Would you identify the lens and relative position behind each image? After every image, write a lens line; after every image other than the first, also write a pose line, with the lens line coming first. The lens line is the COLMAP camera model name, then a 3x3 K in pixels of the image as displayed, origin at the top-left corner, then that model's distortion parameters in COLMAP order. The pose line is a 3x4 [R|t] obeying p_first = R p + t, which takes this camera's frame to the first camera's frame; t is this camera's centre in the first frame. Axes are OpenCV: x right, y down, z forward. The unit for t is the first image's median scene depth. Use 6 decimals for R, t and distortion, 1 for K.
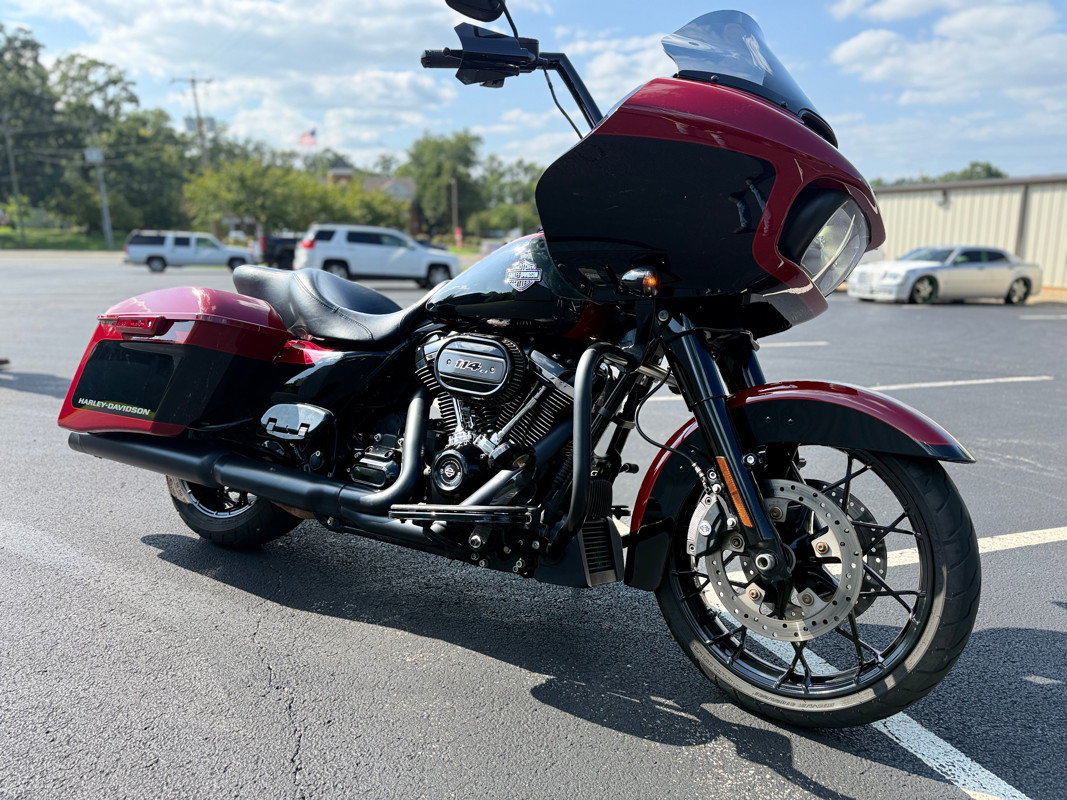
lens RADIAL K [[739.8, 0, 516.1], [0, 739.8, 396.6], [0, 0, 1]] dist [0.077717, -0.117160]
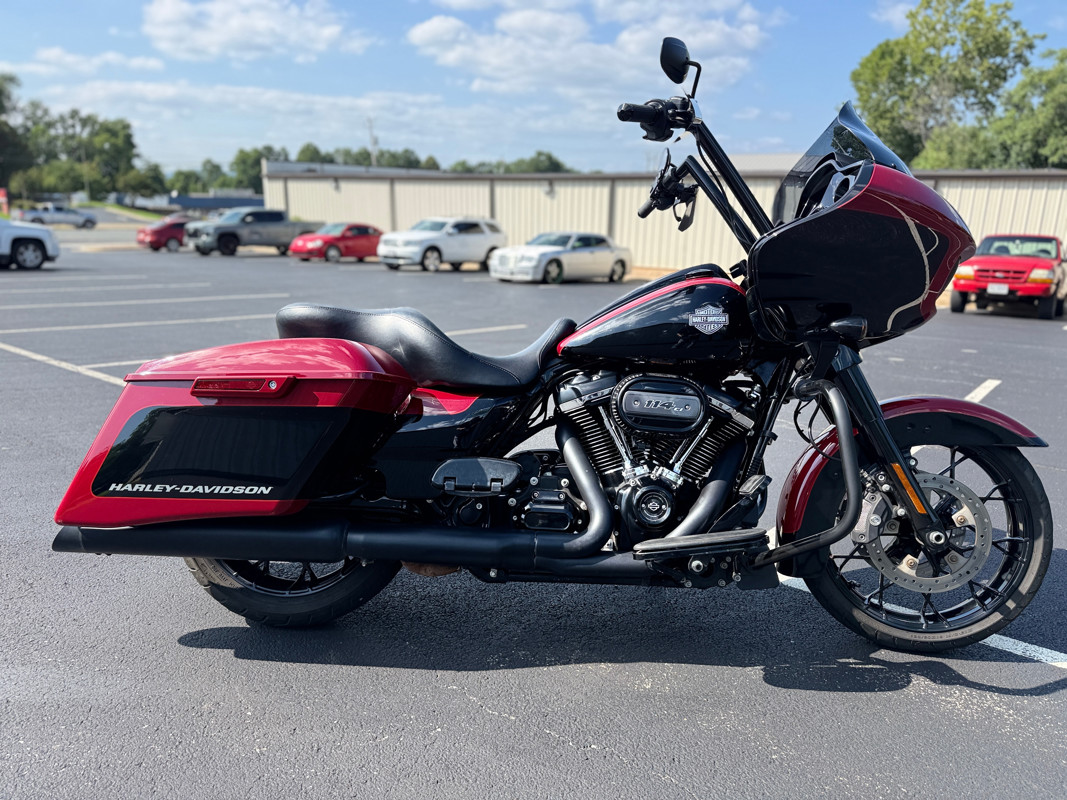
lens RADIAL K [[754.5, 0, 526.3], [0, 754.5, 404.3], [0, 0, 1]] dist [0.056980, -0.065667]
pose [[0.870670, -0.092864, 0.483022, -0.321026], [0.074143, 0.995574, 0.057759, -0.050764], [-0.486248, -0.014477, 0.873701, 0.057398]]
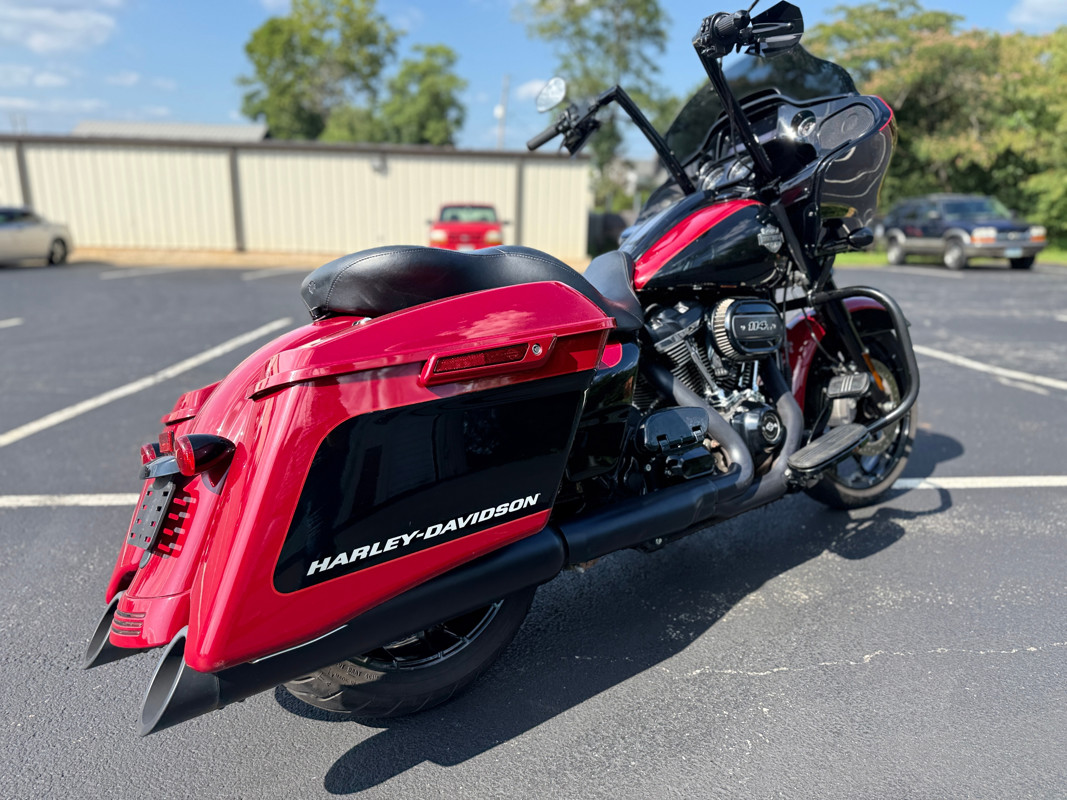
lens RADIAL K [[754.5, 0, 526.3], [0, 754.5, 404.3], [0, 0, 1]] dist [0.056980, -0.065667]
pose [[0.333896, -0.232853, 0.913396, -0.510947], [0.180845, 0.966831, 0.180367, -0.078395], [-0.925099, 0.104960, 0.364931, 0.402649]]
